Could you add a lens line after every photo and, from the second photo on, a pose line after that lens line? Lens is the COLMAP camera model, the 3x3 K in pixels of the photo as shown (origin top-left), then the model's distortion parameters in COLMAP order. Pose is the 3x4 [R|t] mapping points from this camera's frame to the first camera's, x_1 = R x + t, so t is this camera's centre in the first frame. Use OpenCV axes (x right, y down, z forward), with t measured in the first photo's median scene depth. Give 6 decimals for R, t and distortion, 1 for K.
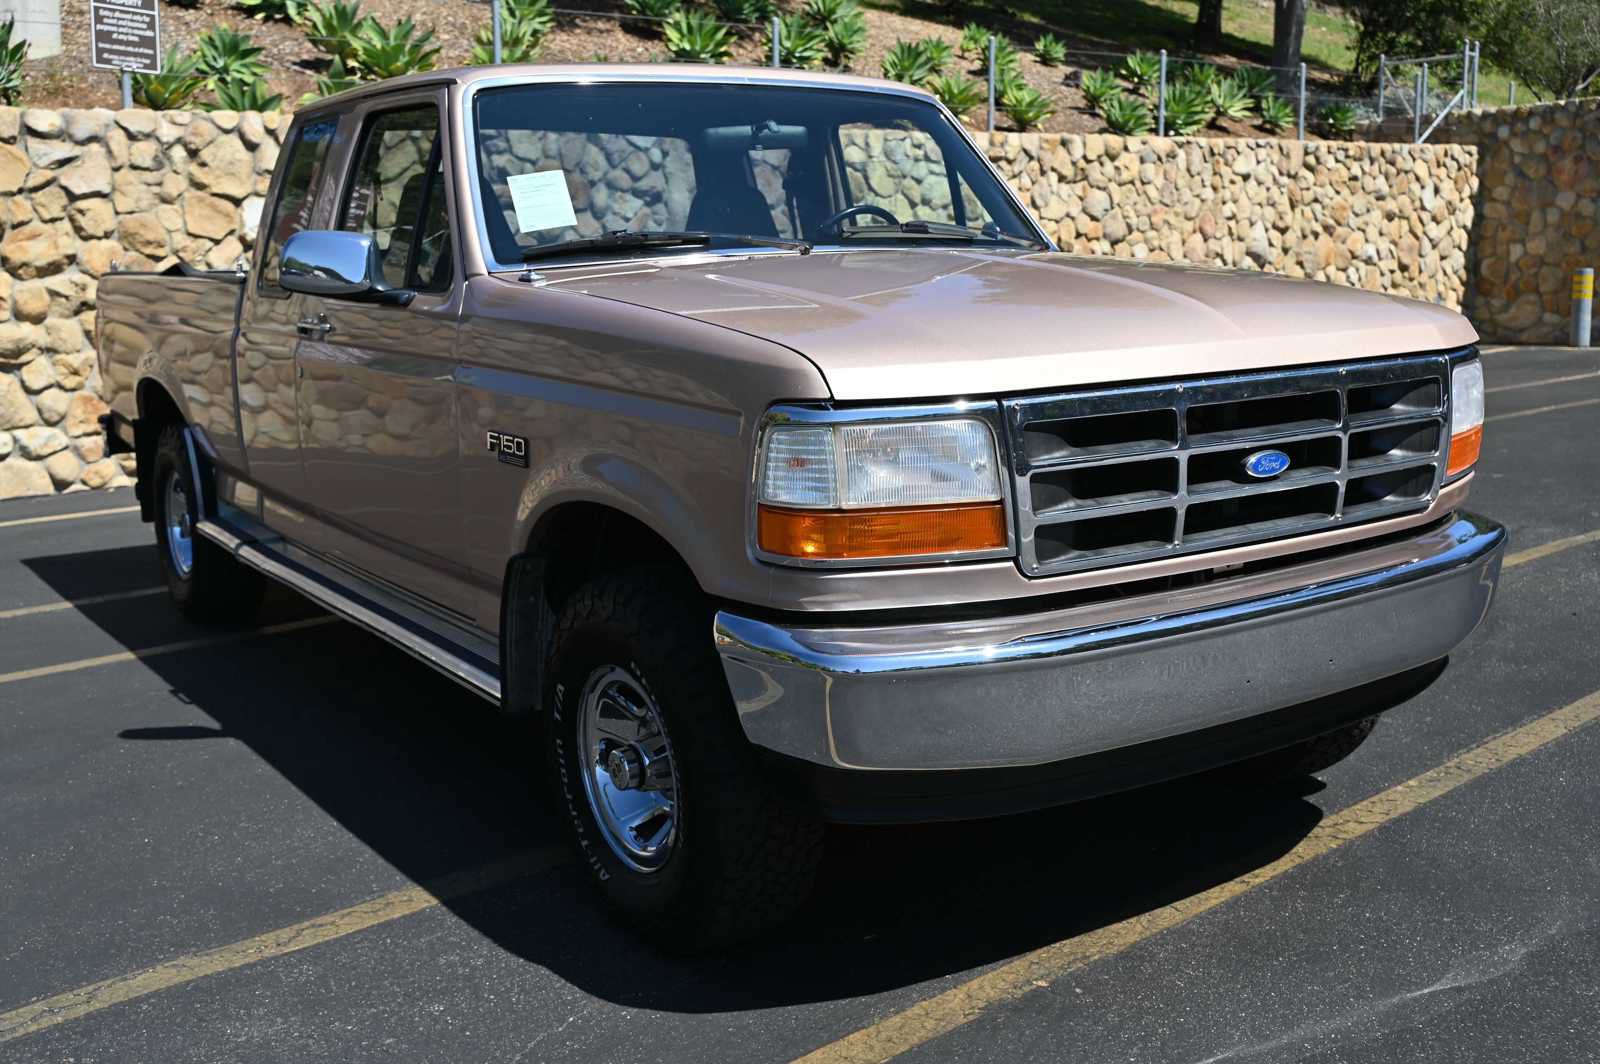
lens RADIAL K [[1630.3, 0, 784.2], [0, 1630.3, 525.4], [0, 0, 1]] dist [-0.004159, 0.000000]
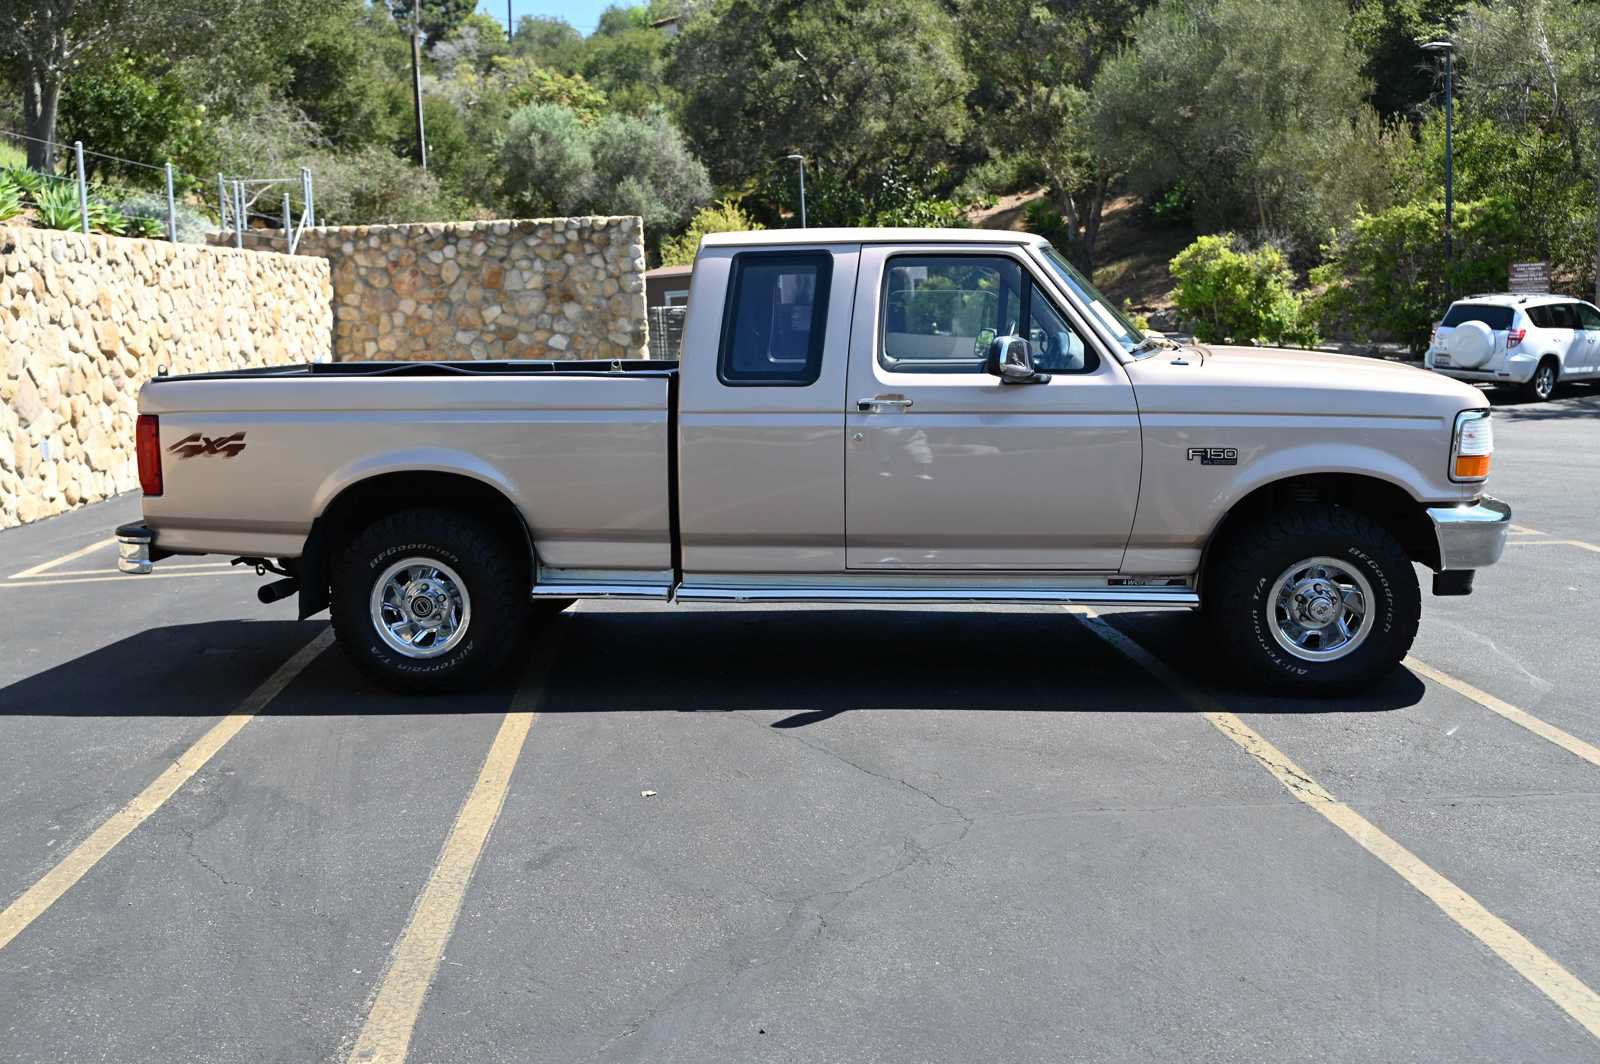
lens RADIAL K [[1630.3, 0, 784.8], [0, 1630.3, 528.5], [0, 0, 1]] dist [-0.004159, 0.000000]
pose [[0.616787, -0.093866, 0.781513, -0.628188], [0.138518, 0.990313, 0.009624, -0.017154], [-0.774846, 0.102317, 0.623815, 0.084511]]
